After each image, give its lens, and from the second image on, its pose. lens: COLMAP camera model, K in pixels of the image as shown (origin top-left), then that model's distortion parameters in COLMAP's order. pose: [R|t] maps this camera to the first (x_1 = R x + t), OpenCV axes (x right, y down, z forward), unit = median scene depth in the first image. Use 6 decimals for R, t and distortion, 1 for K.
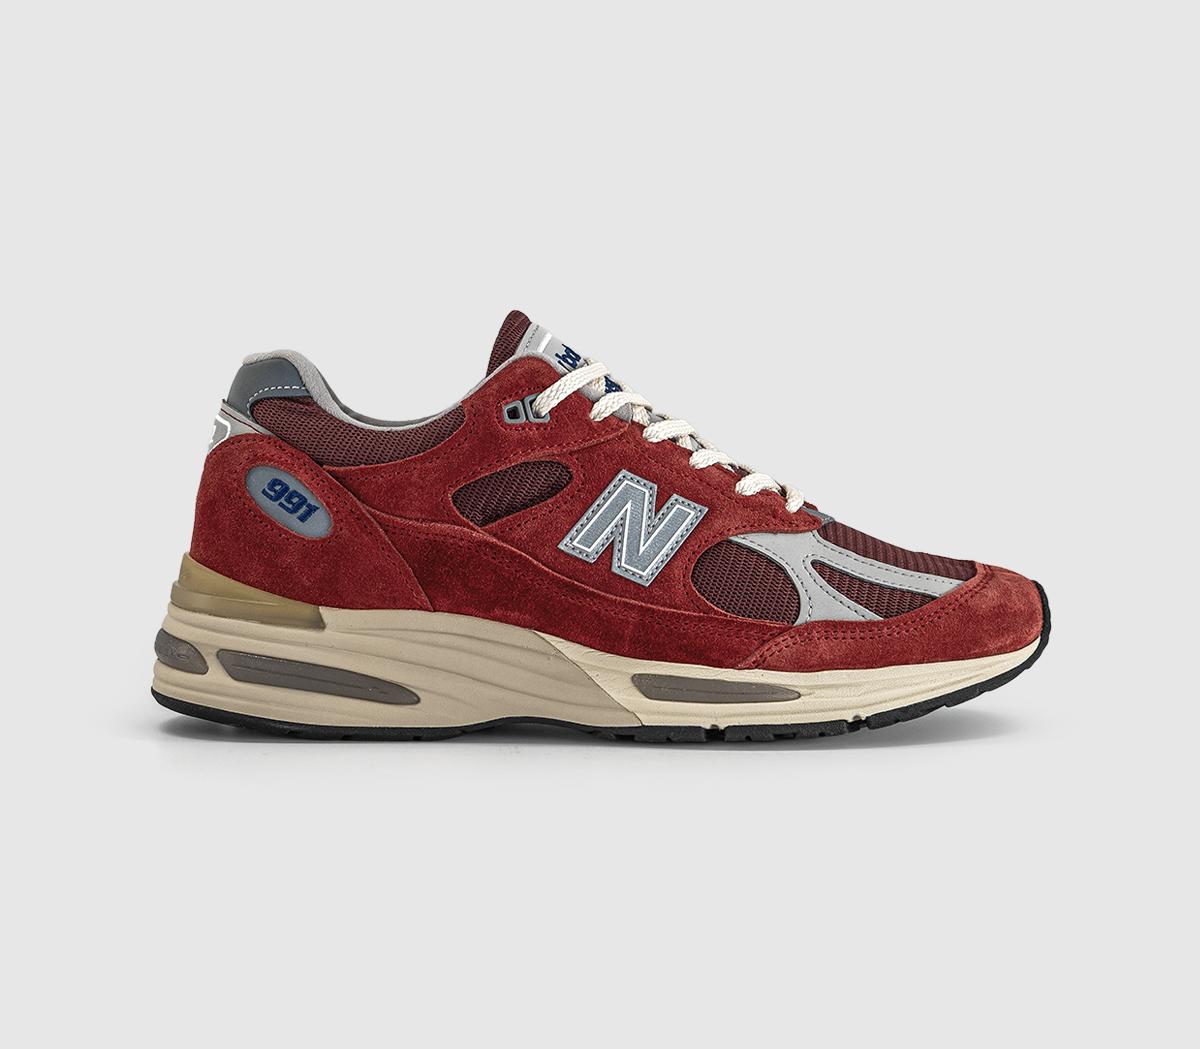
lens RADIAL K [[1928.7, 0, 600.0], [0, 1928.7, 524.5], [0, 0, 1]] dist [-0.010776, 0.014812]
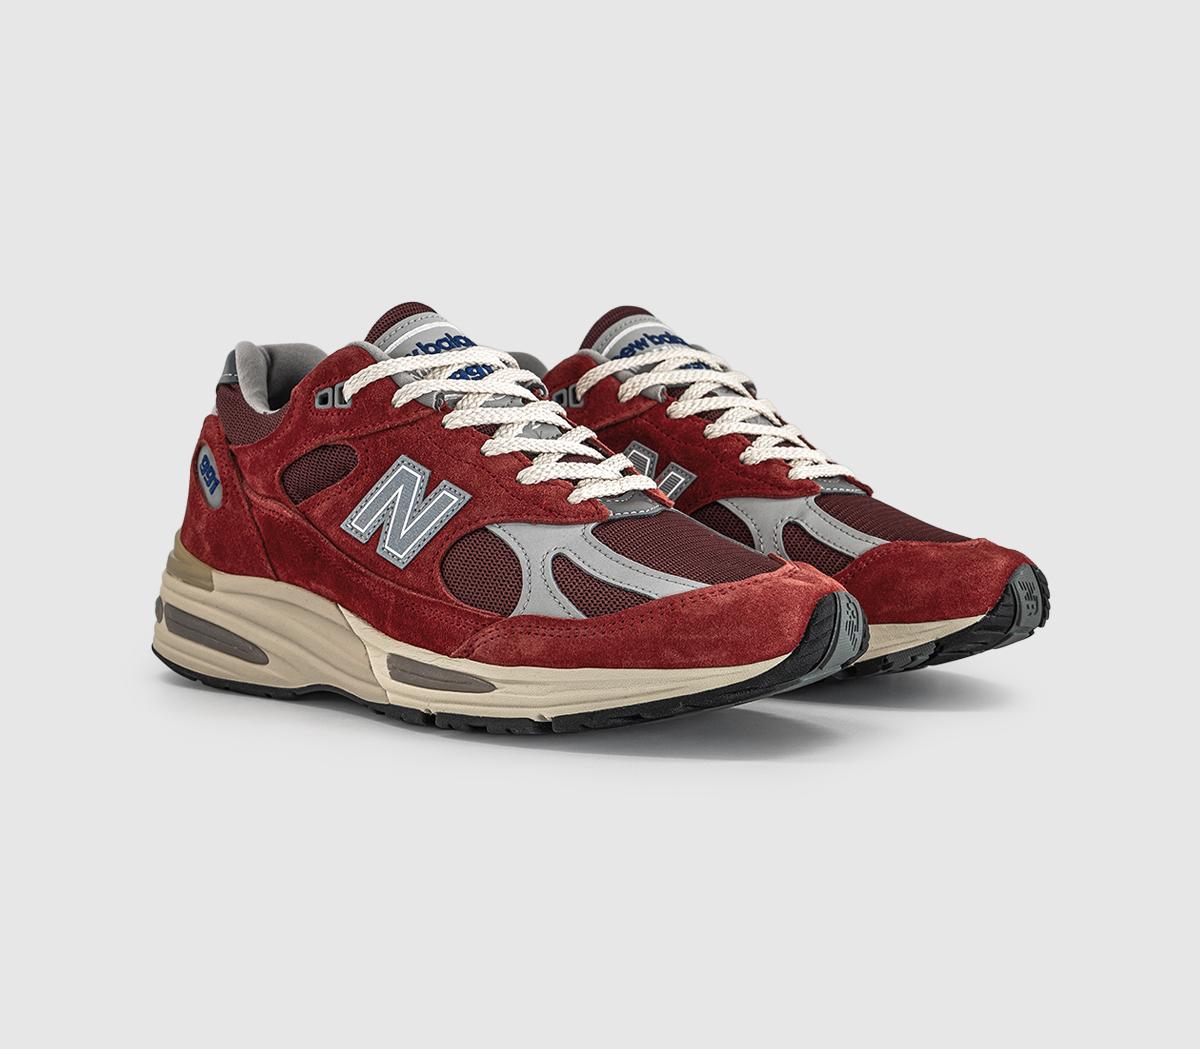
lens RADIAL K [[1928.7, 0, 600.0], [0, 1928.7, 524.5], [0, 0, 1]] dist [-0.010776, 0.014812]
pose [[0.793989, 0.046031, -0.606187, 0.721499], [-0.039515, 0.998928, 0.024098, -0.020201], [0.606647, 0.004820, 0.794957, 0.245784]]
